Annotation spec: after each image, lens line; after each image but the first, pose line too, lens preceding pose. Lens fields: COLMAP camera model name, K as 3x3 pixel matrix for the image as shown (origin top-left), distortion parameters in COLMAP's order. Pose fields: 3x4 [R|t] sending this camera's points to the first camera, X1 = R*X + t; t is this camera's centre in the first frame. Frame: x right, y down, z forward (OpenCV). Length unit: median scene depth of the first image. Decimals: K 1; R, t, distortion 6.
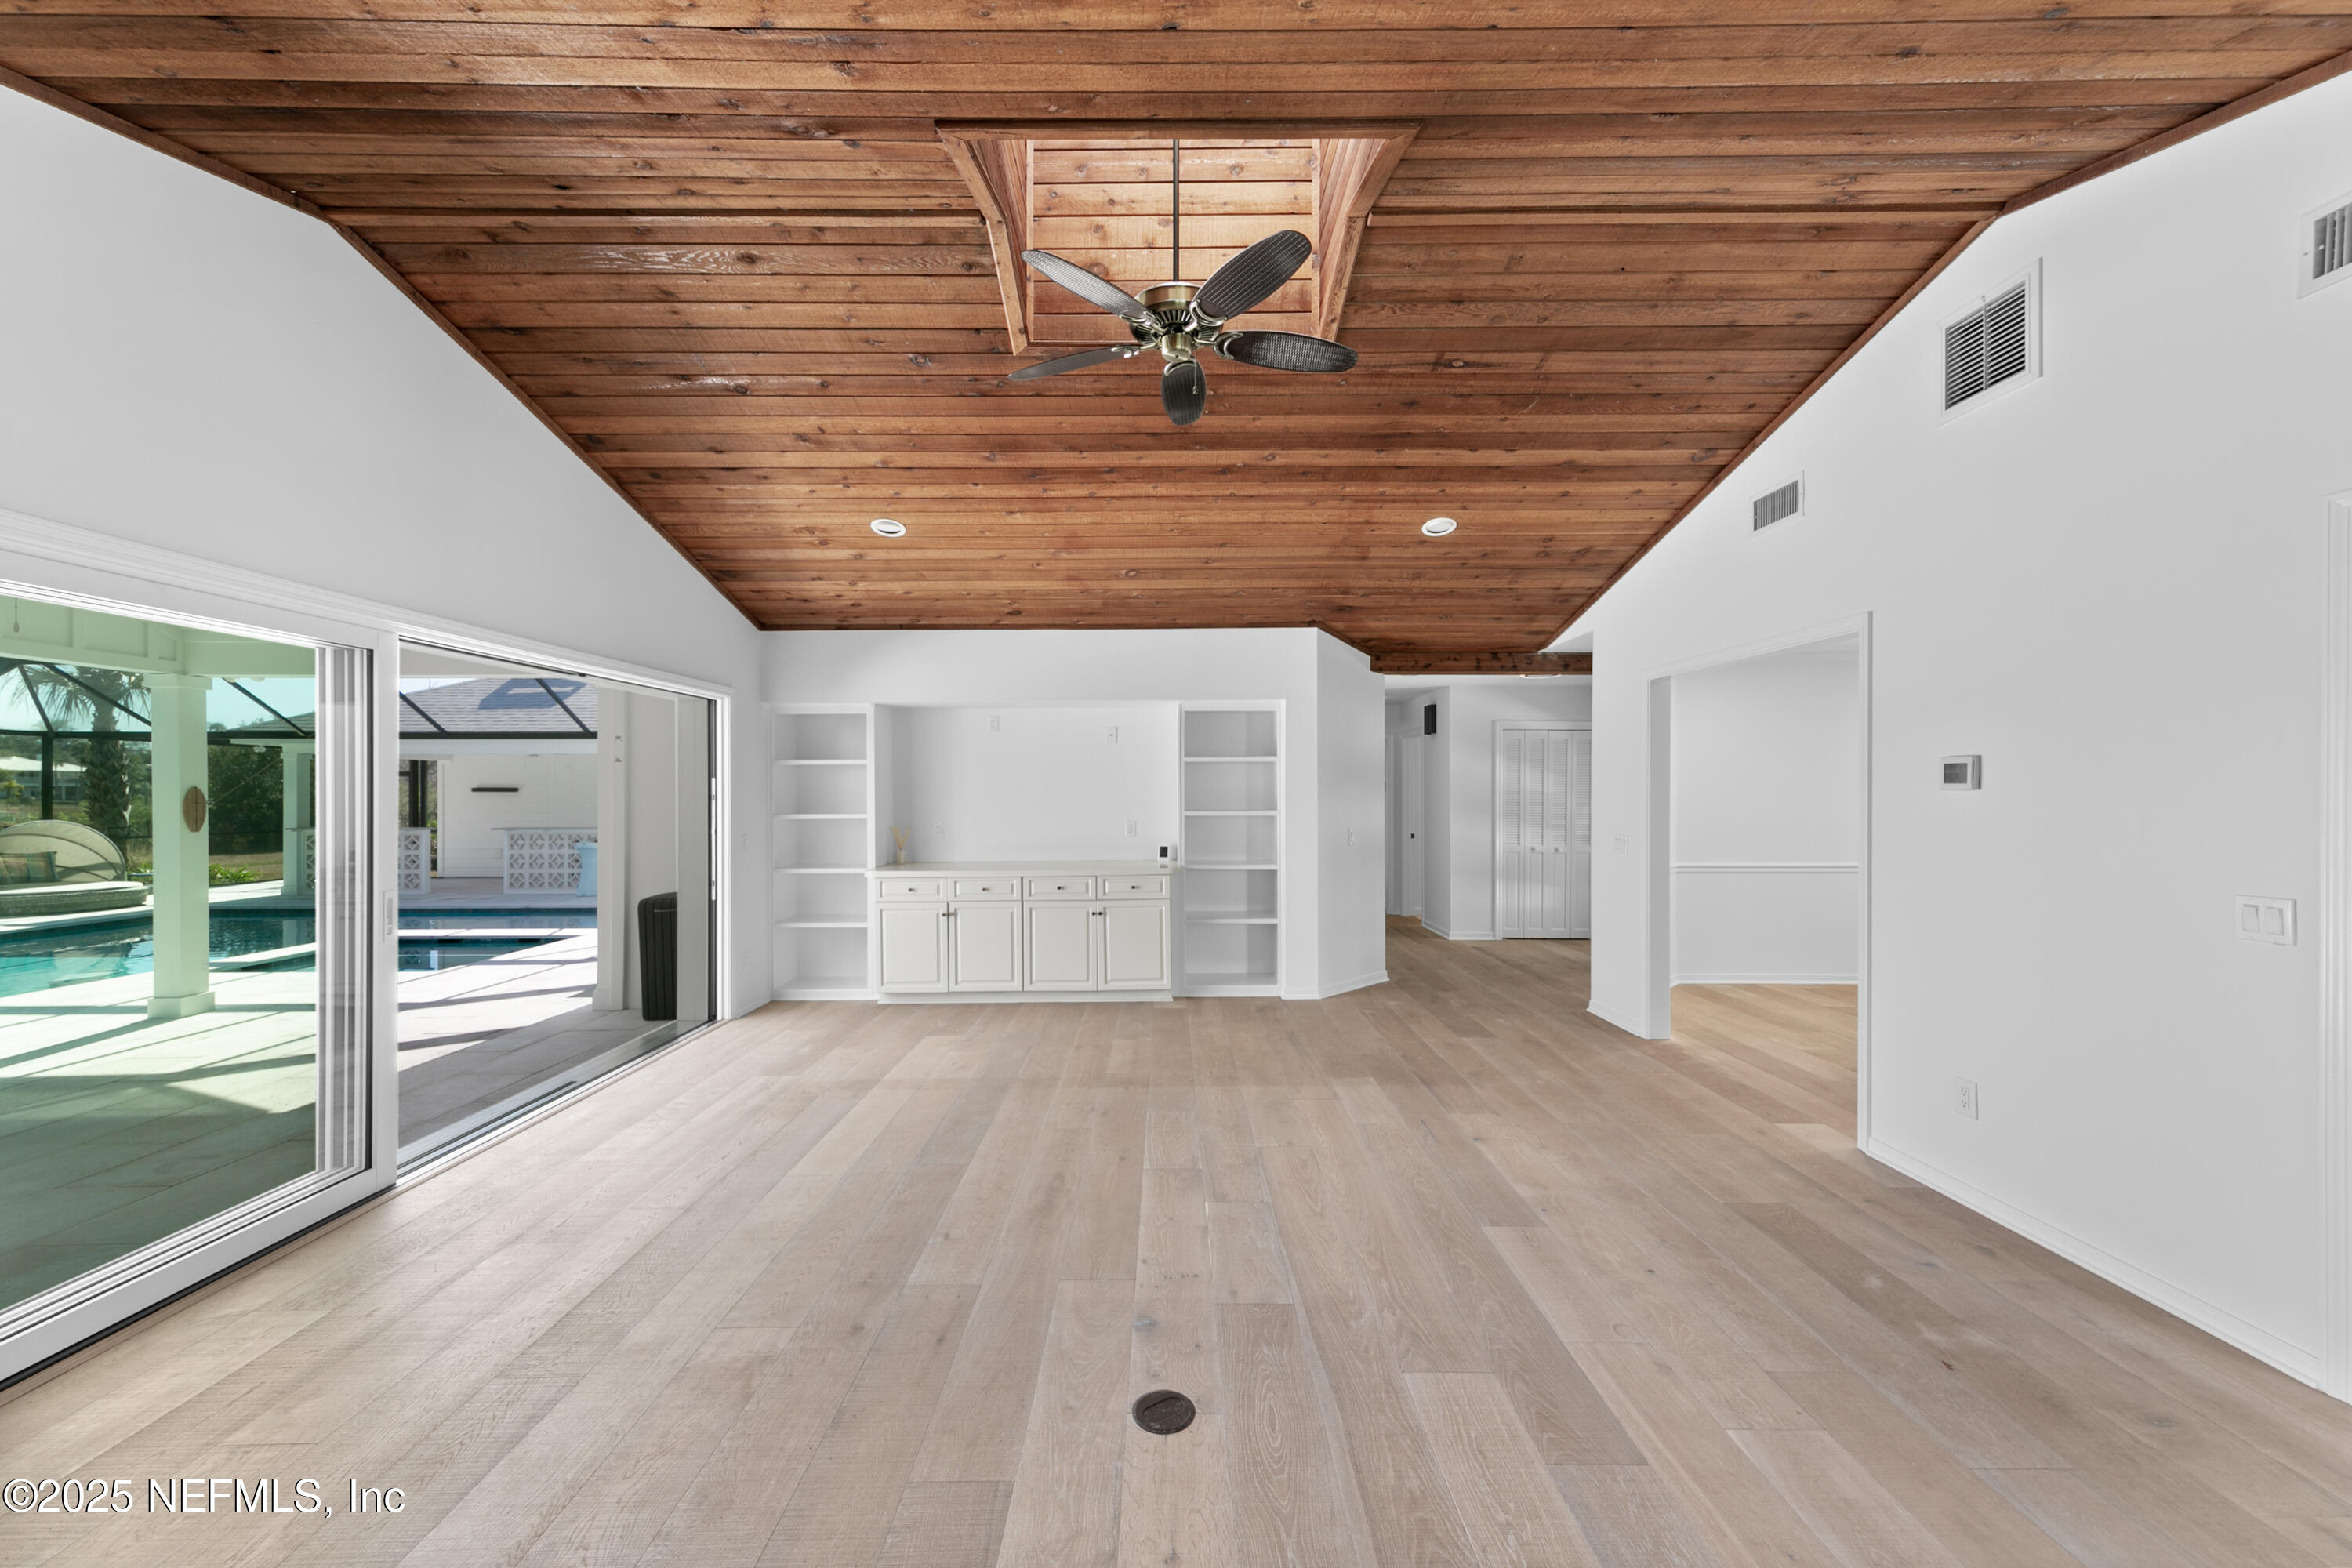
lens RADIAL K [[886.4, 0, 1168.6], [0, 886.4, 796.3], [0, 0, 1]] dist [0.010044, 0.000026]
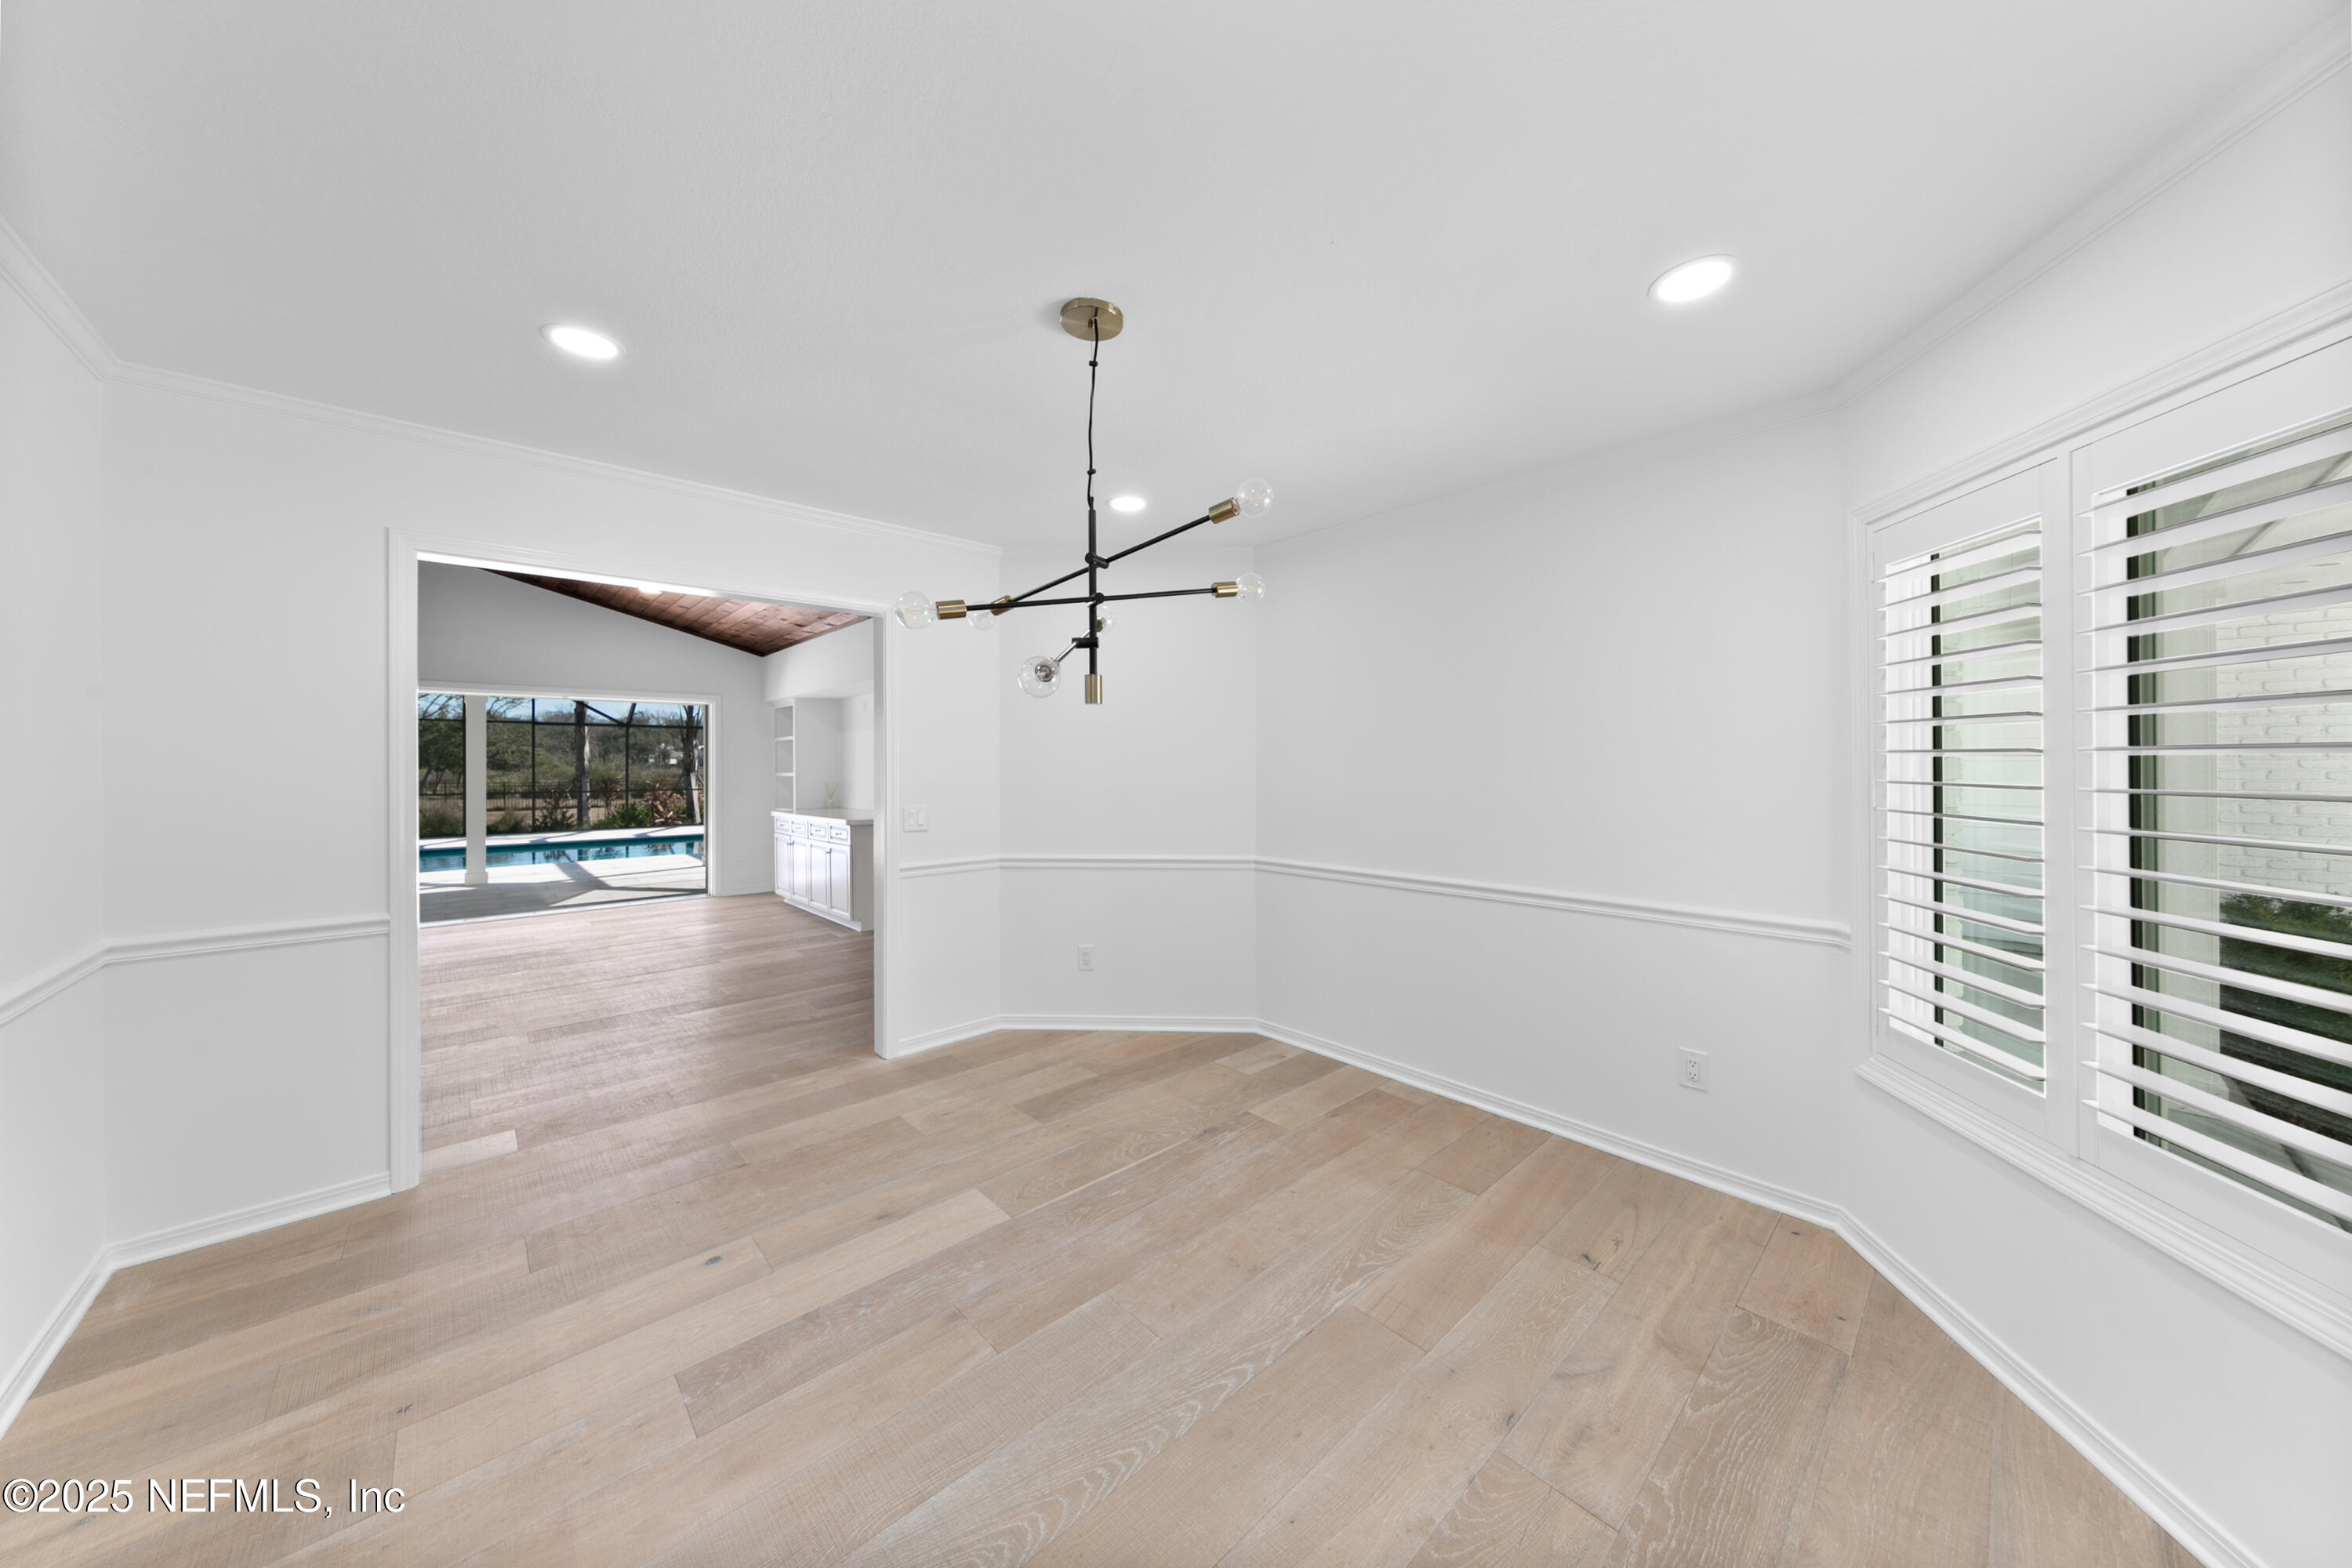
lens RADIAL K [[823.5, 0, 1170.1], [0, 823.5, 764.7], [0, 0, 1]] dist [0.009558, 0.000028]
pose [[0.655345, 0.000152, -0.755329, 1.453104], [0.000625, 1.000000, 0.000744, 0.004774], [0.755329, -0.000960, 0.655345, 0.766876]]
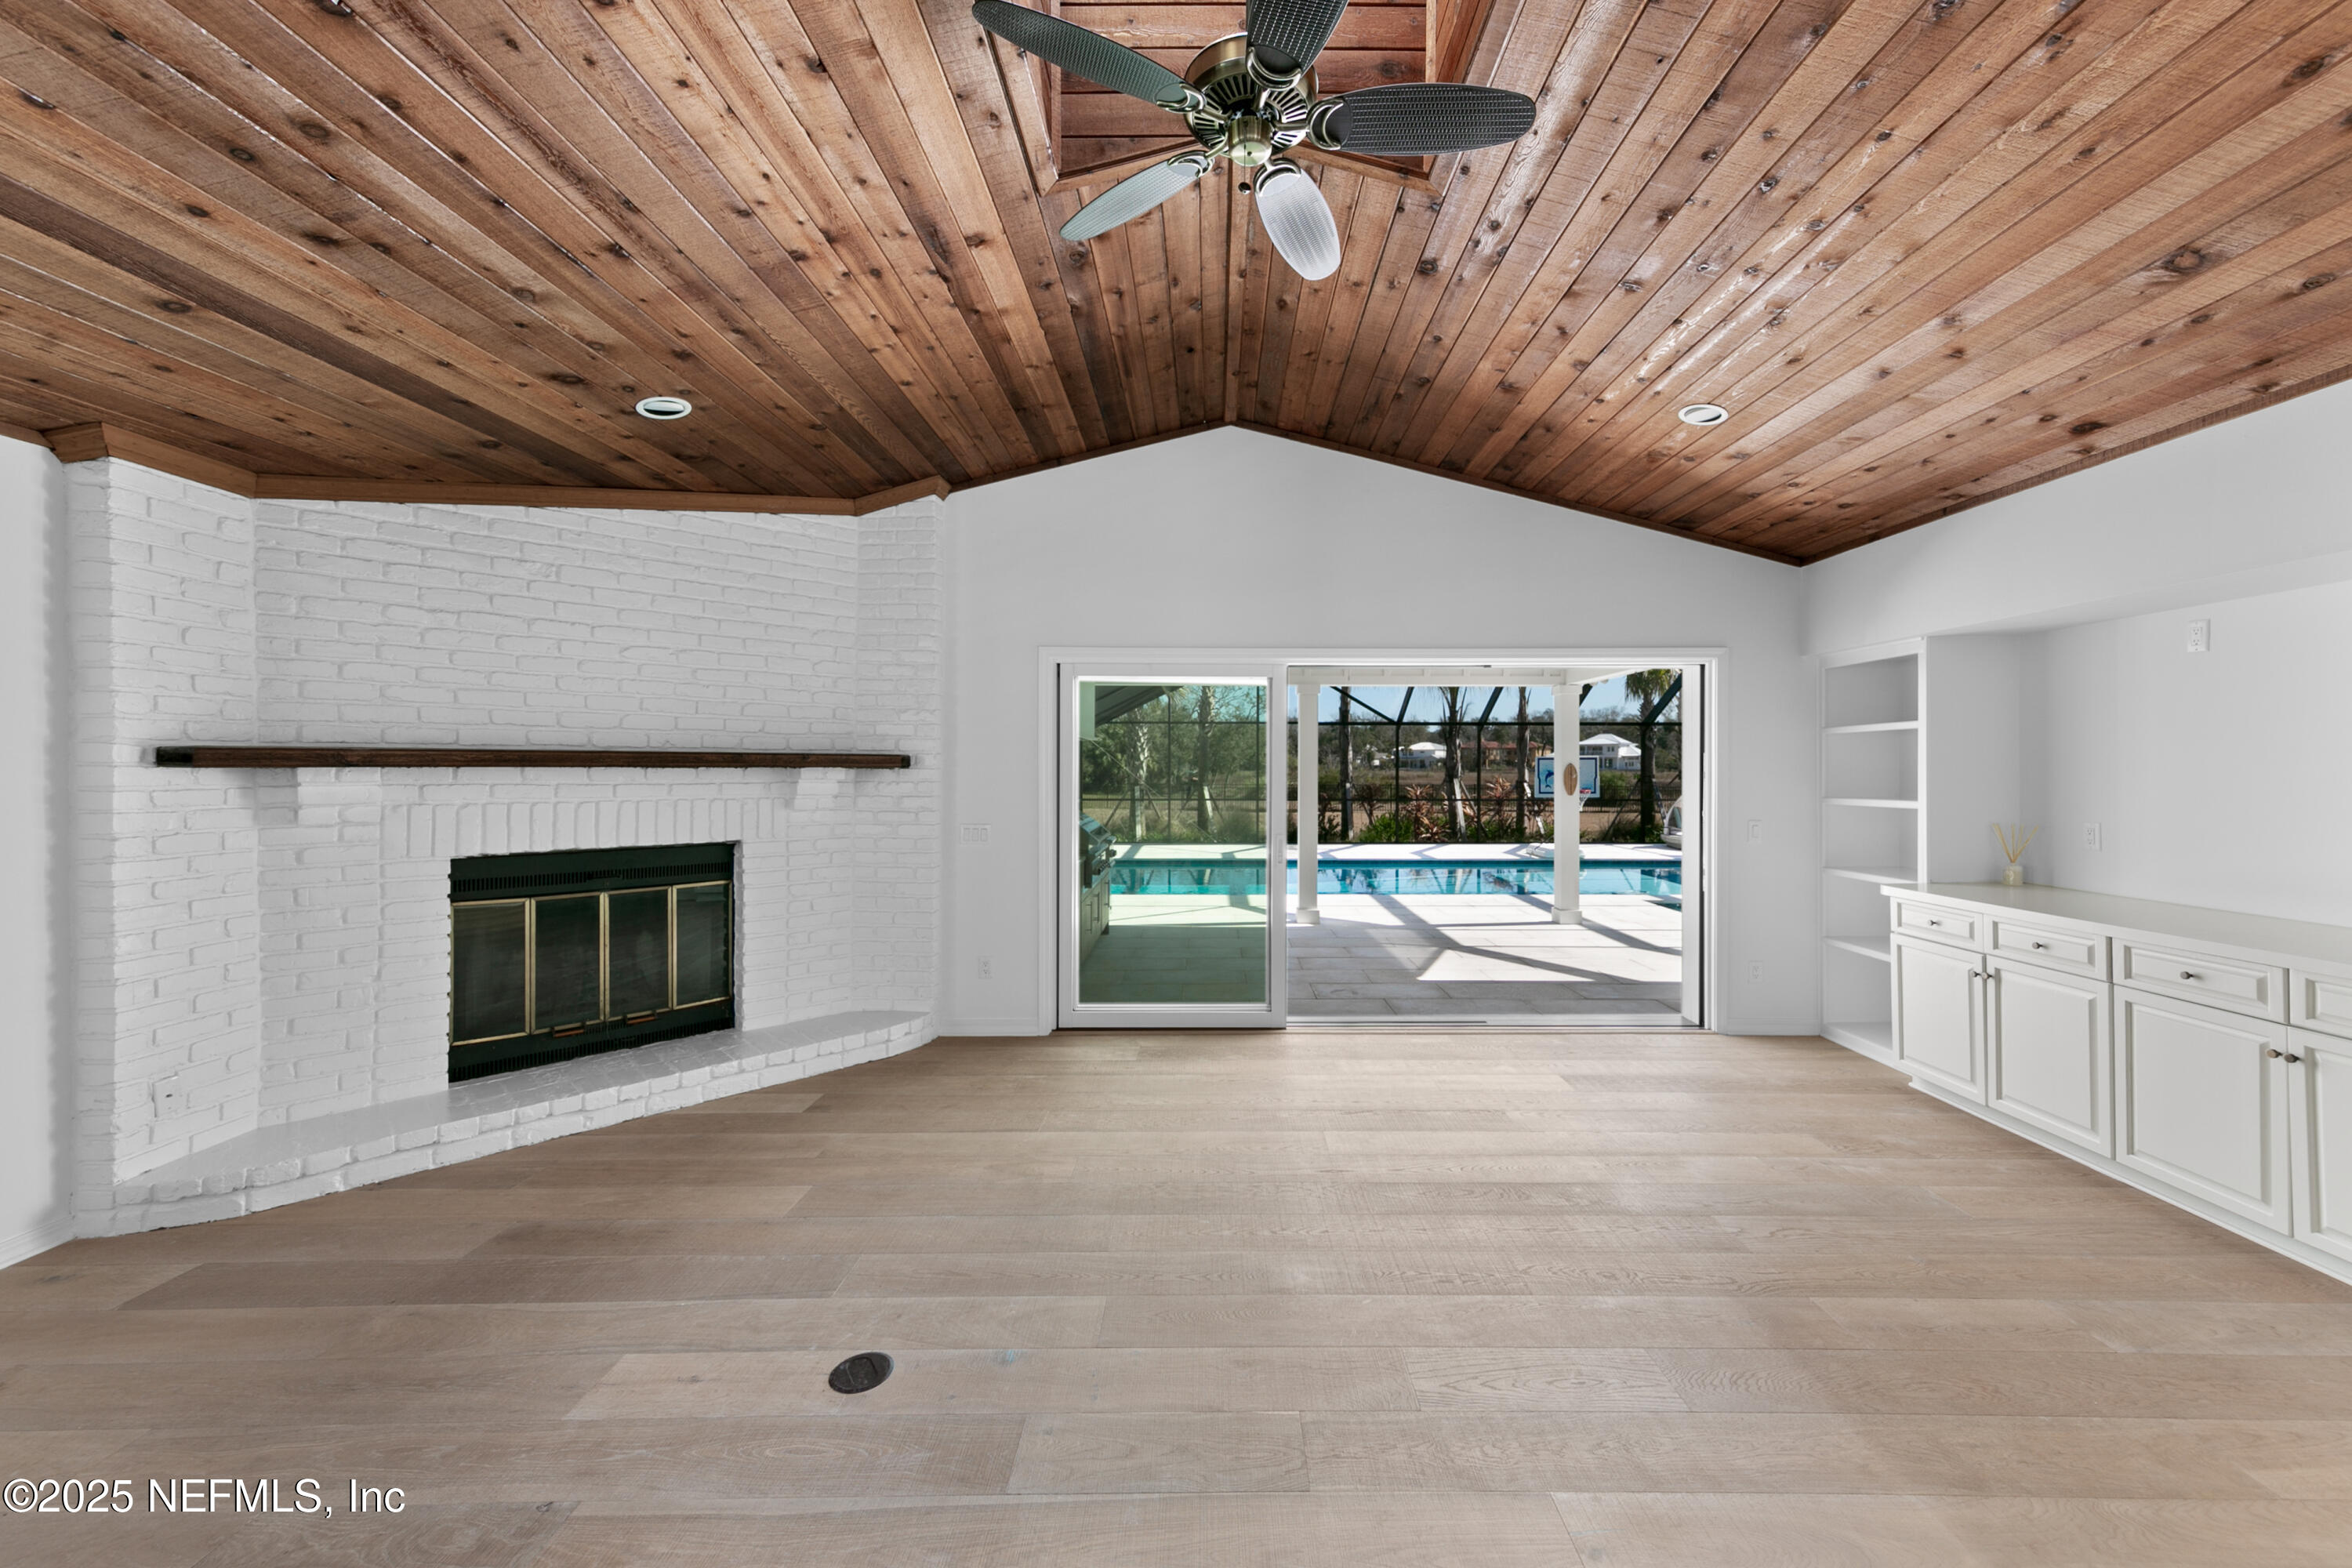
lens RADIAL K [[903.2, 0, 1217.3], [0, 903.2, 770.7], [0, 0, 1]] dist [0.012699, -0.000008]
pose [[-0.000098, 0.006653, -0.999978, 0.463913], [-0.003029, 0.999973, 0.006653, -0.009223], [0.999995, 0.003030, -0.000078, 0.623036]]
